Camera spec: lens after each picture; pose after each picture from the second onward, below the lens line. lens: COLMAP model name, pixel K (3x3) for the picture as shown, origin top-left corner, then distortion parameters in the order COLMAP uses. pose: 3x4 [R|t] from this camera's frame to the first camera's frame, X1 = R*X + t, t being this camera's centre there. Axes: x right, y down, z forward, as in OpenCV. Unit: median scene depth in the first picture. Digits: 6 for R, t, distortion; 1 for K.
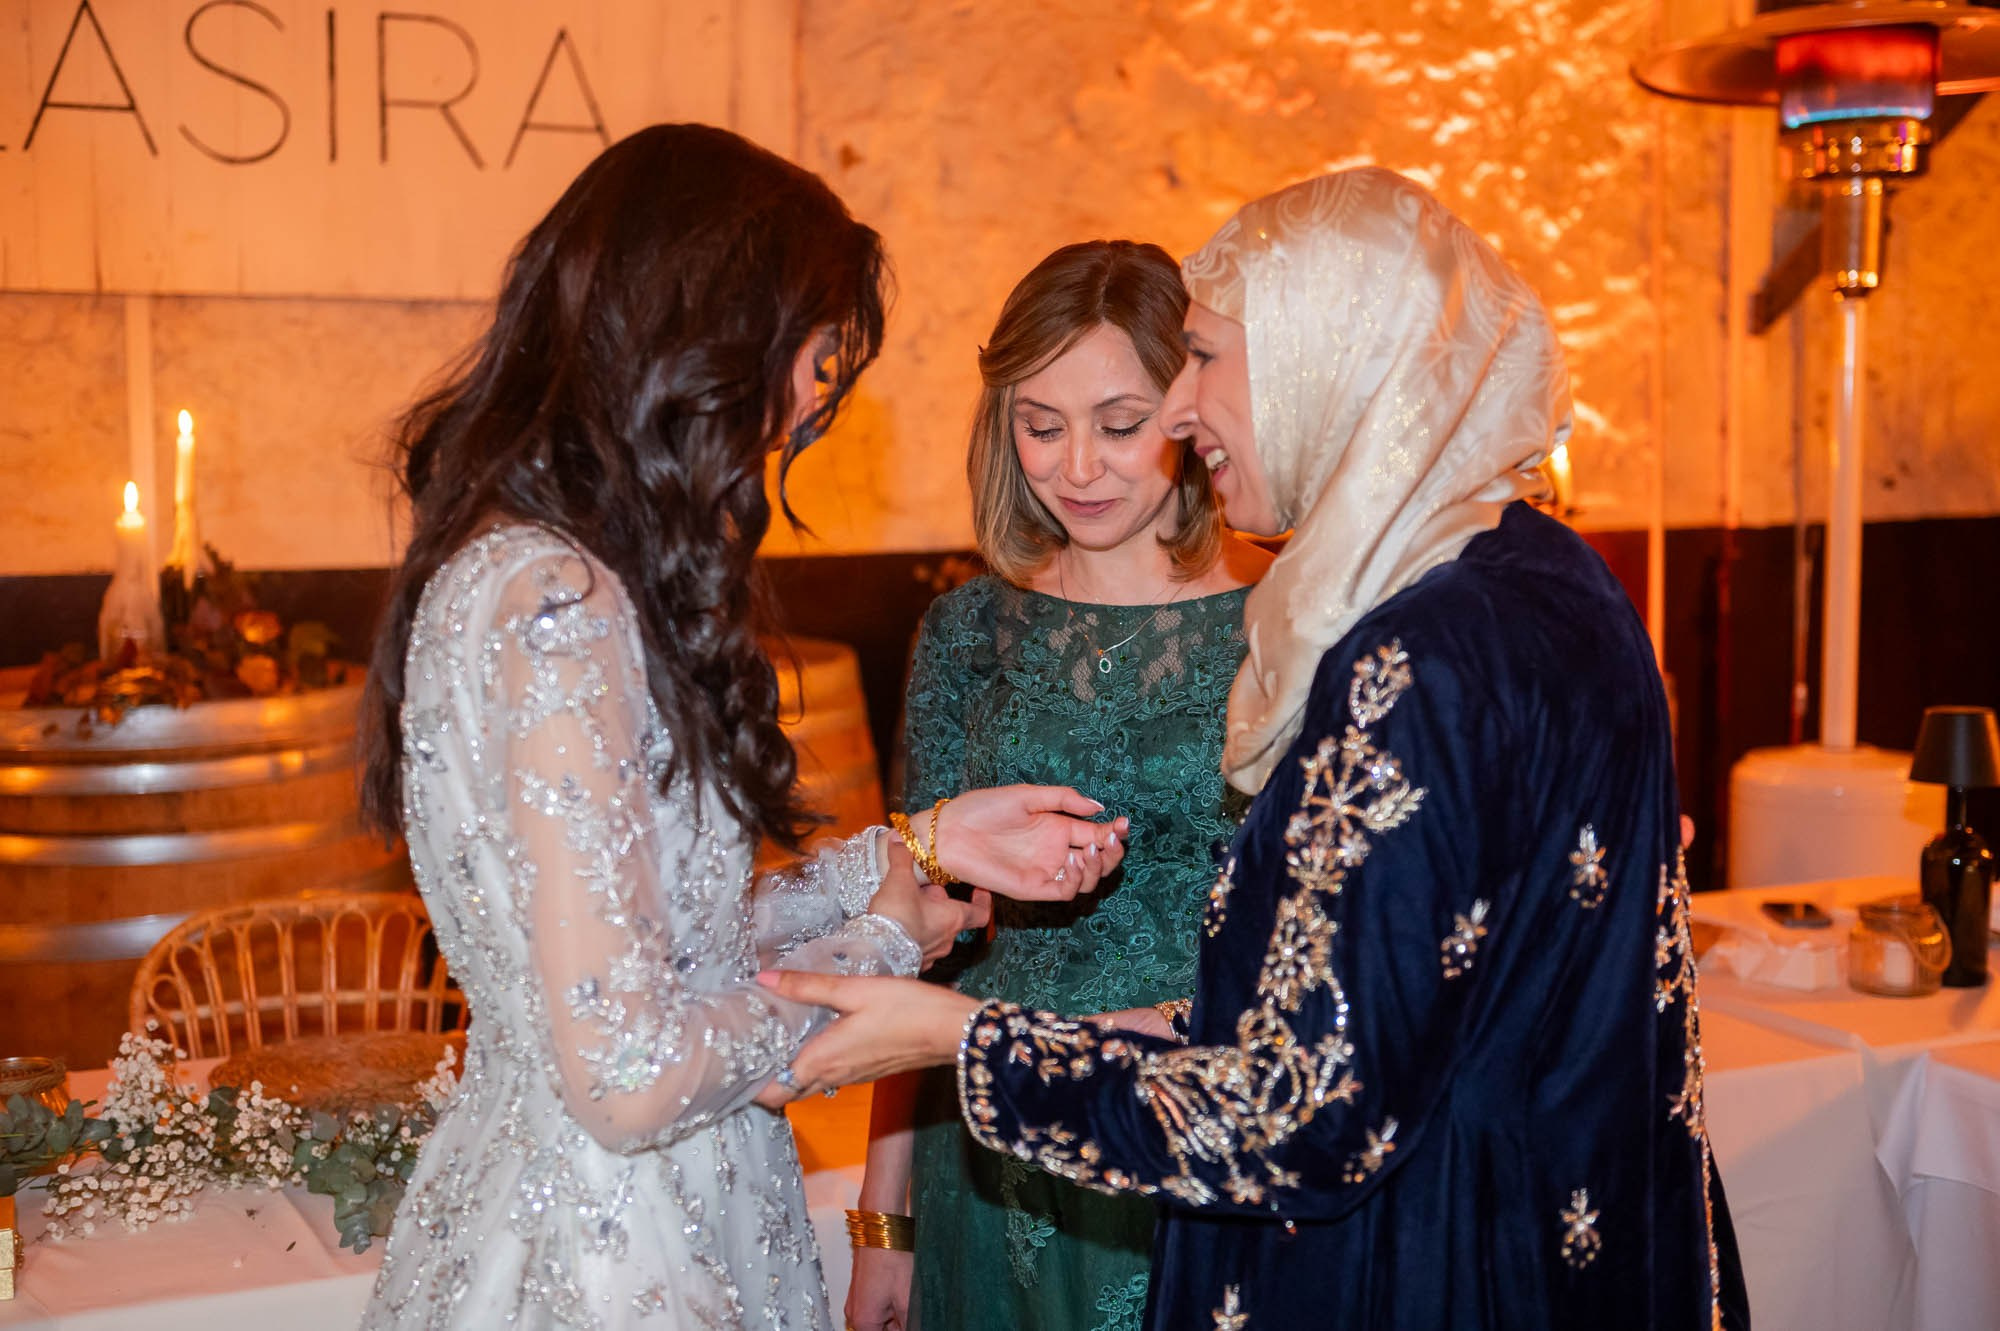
lens RADIAL K [[2572.4, 0, 1024.1], [0, 2572.4, 626.5], [0, 0, 1]] dist [0.032480, 0.000000]
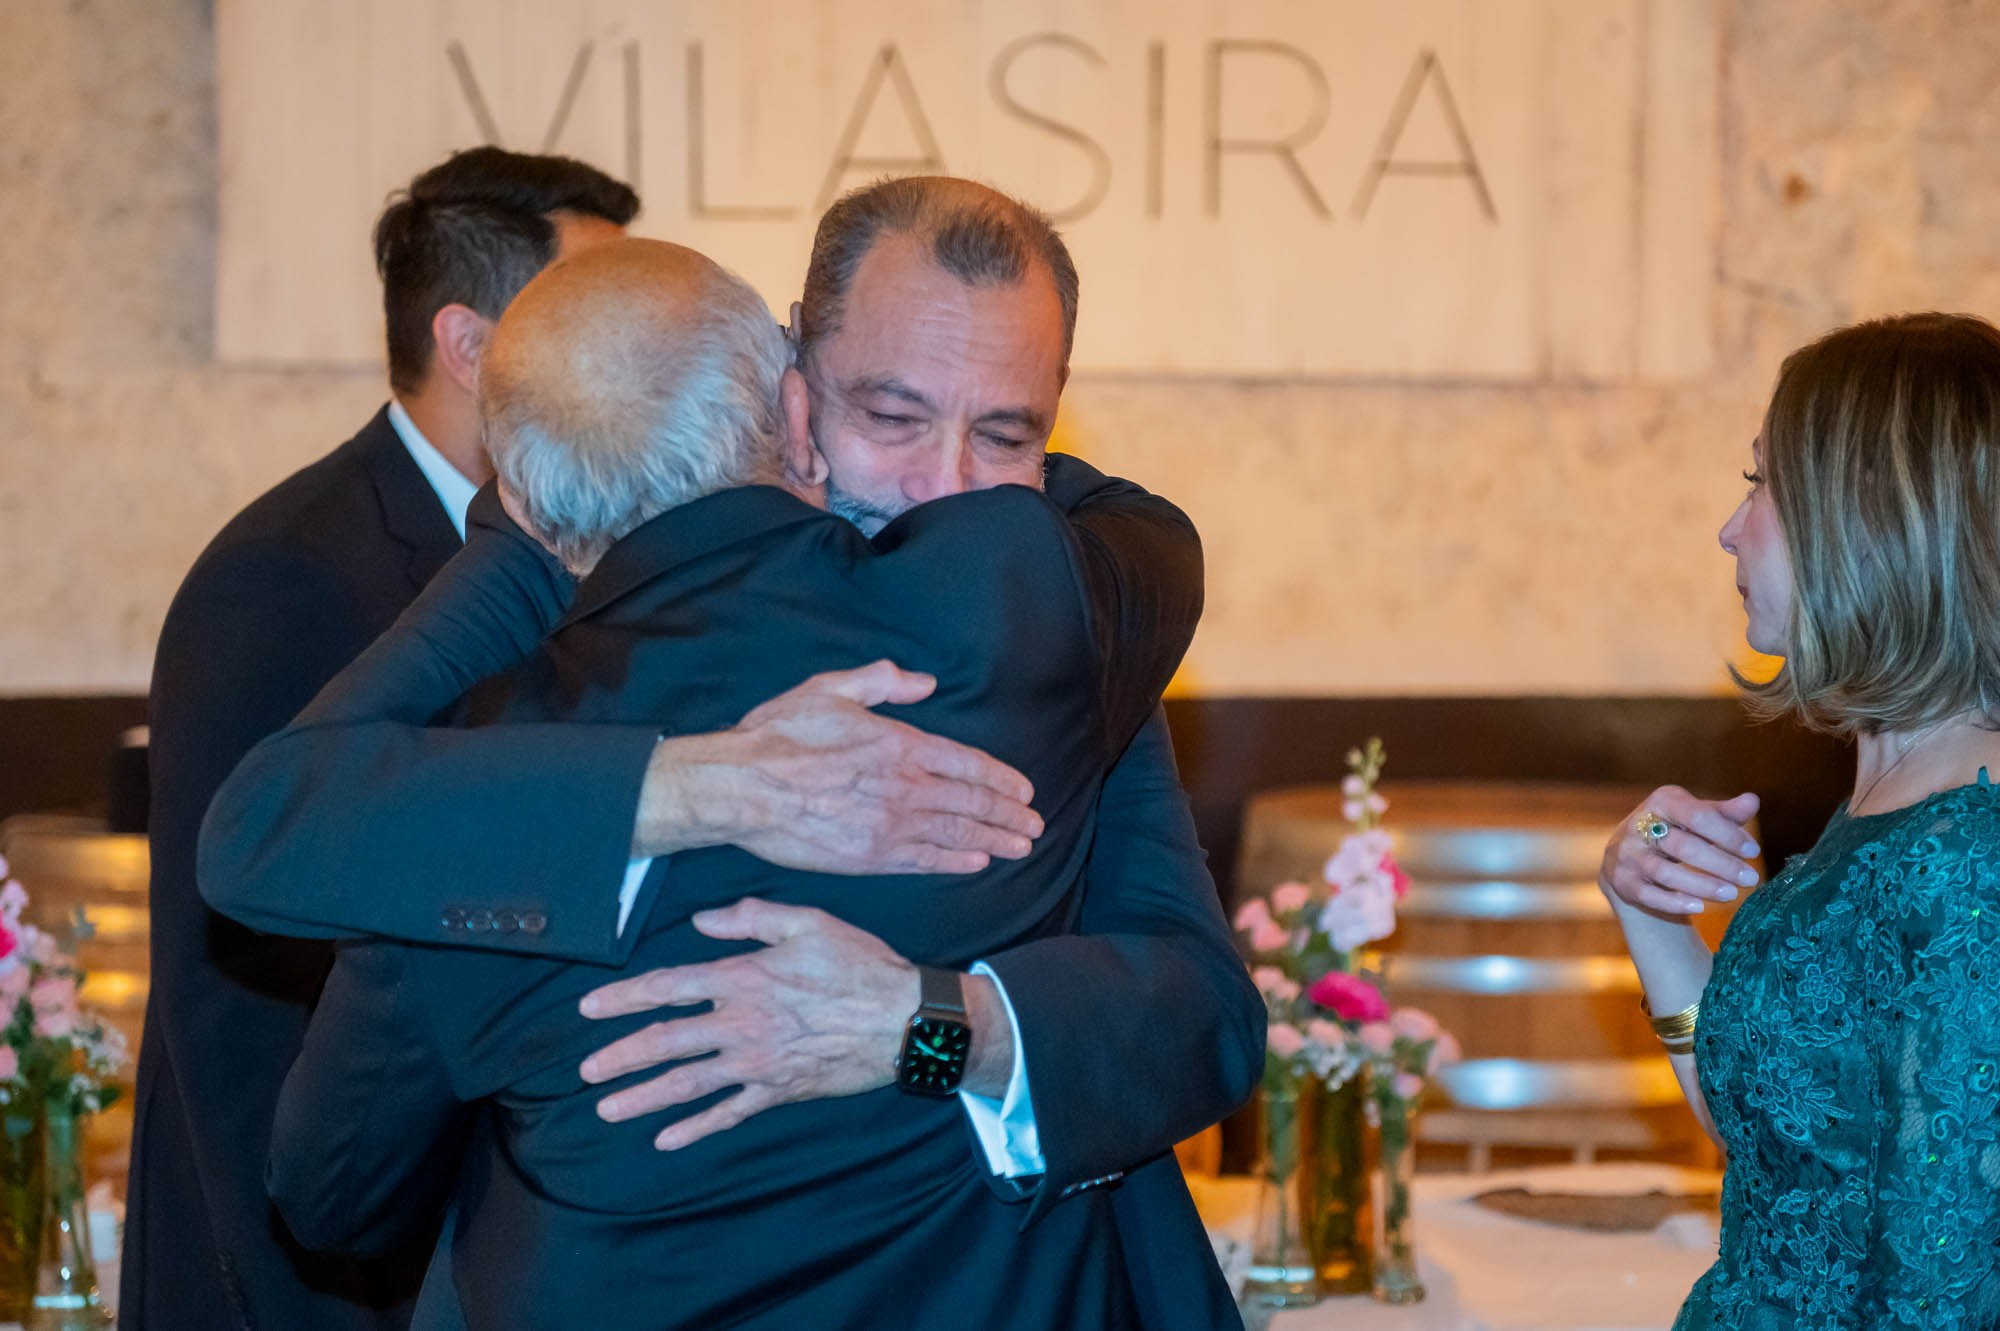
lens RADIAL K [[4148.8, 0, 935.9], [0, 4148.8, 686.3], [0, 0, 1]] dist [0.030875, 0.000000]
pose [[0.937093, 0.023470, -0.348290, 0.144681], [-0.035757, 0.998943, -0.028892, 0.016971], [0.347244, 0.039528, 0.936941, -0.302563]]
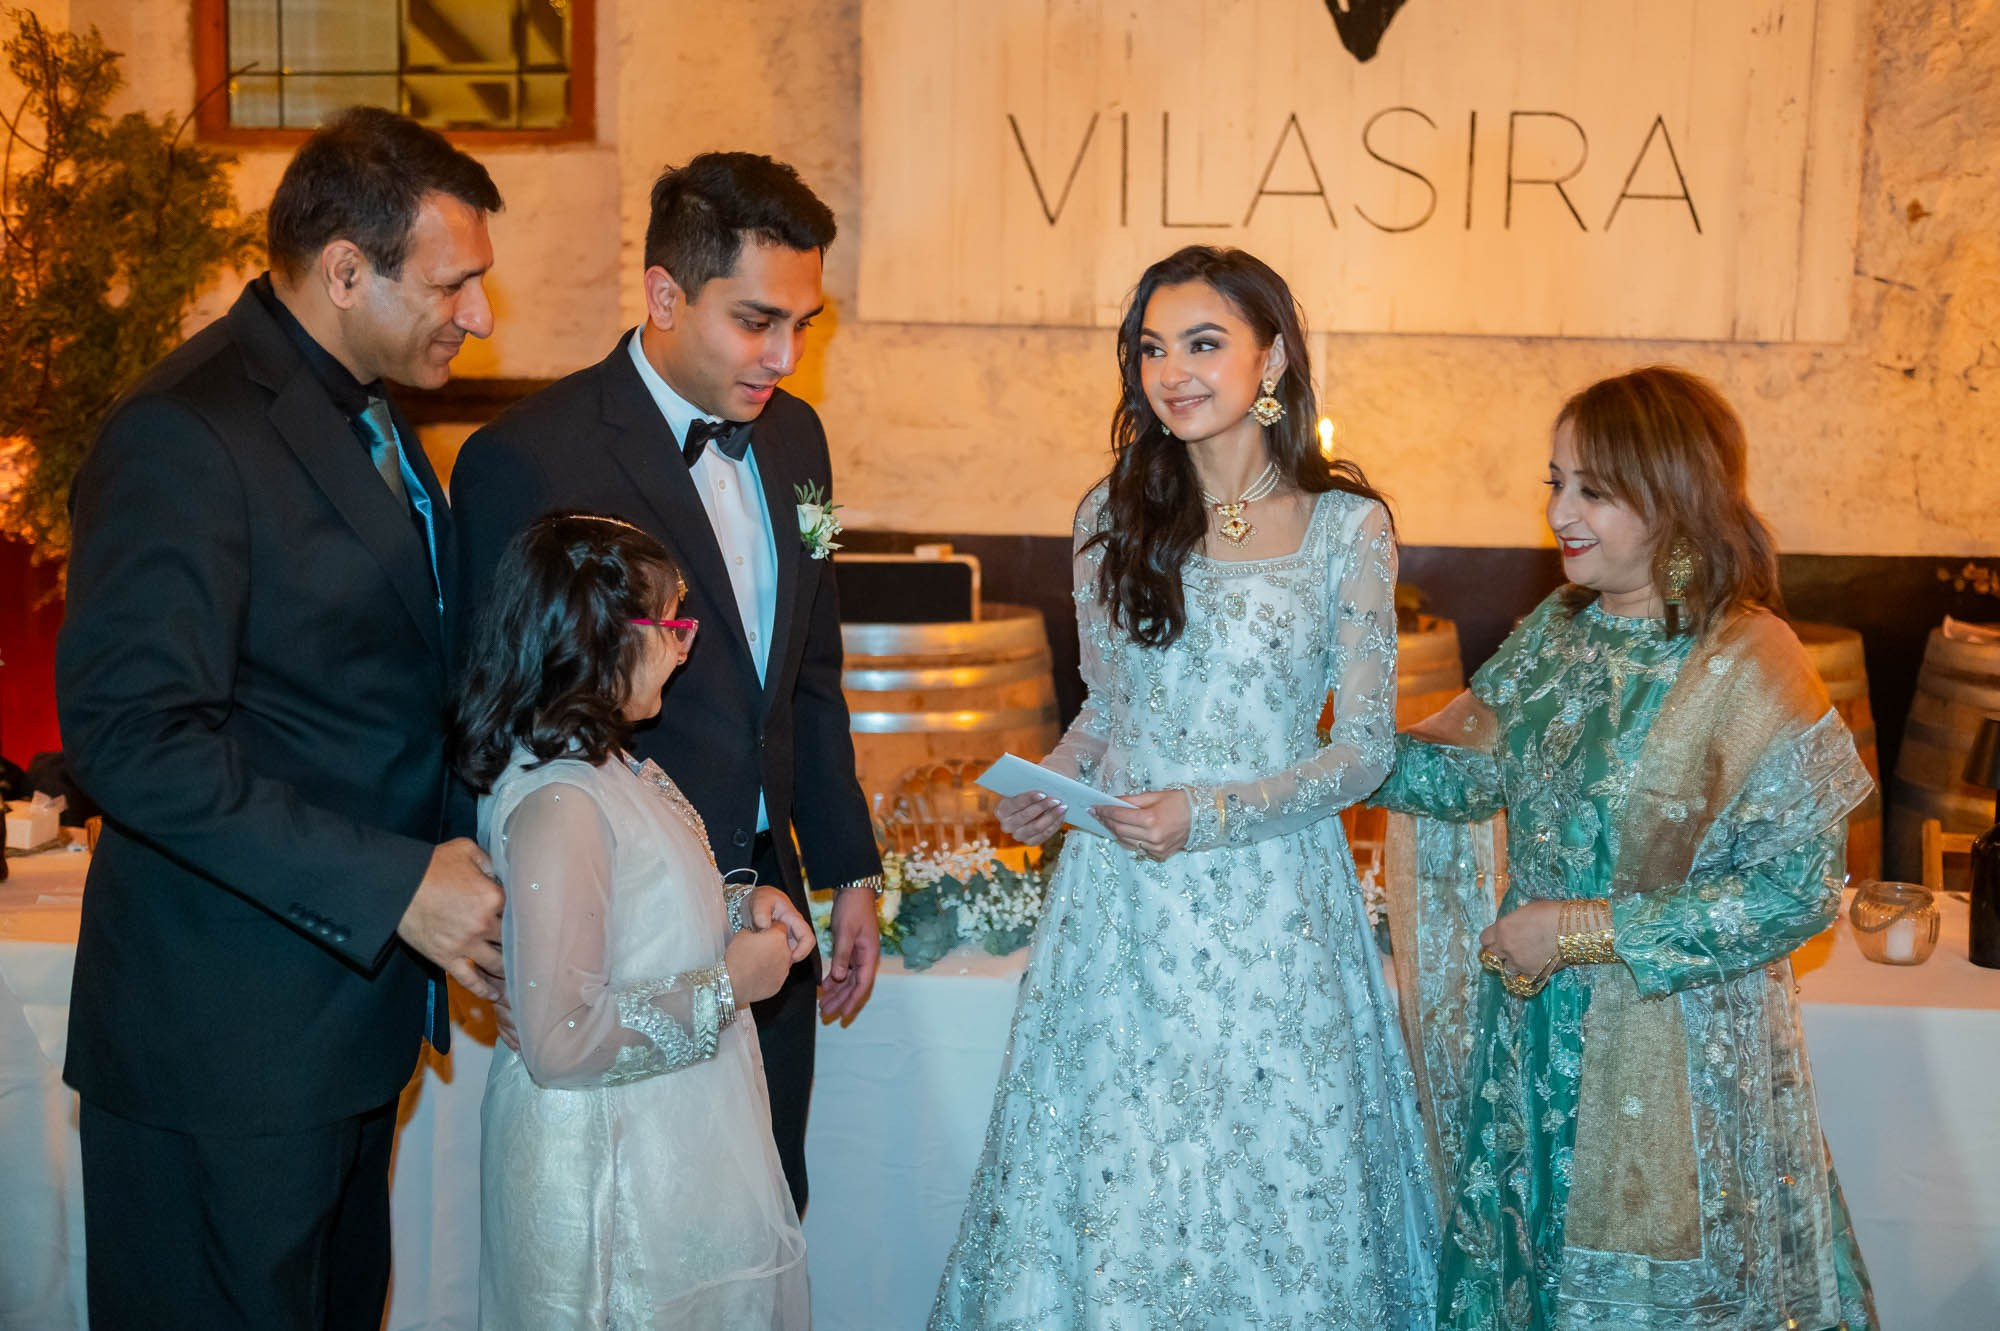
lens RADIAL K [[2378.0, 0, 1015.1], [0, 2378.0, 661.1], [0, 0, 1]] dist [0.014762, 0.000000]
pose [[0.869749, 0.073030, -0.488061, 0.128853], [-0.063032, 0.997329, 0.036907, 0.004892], [0.489452, -0.001336, 0.872029, -0.142712]]
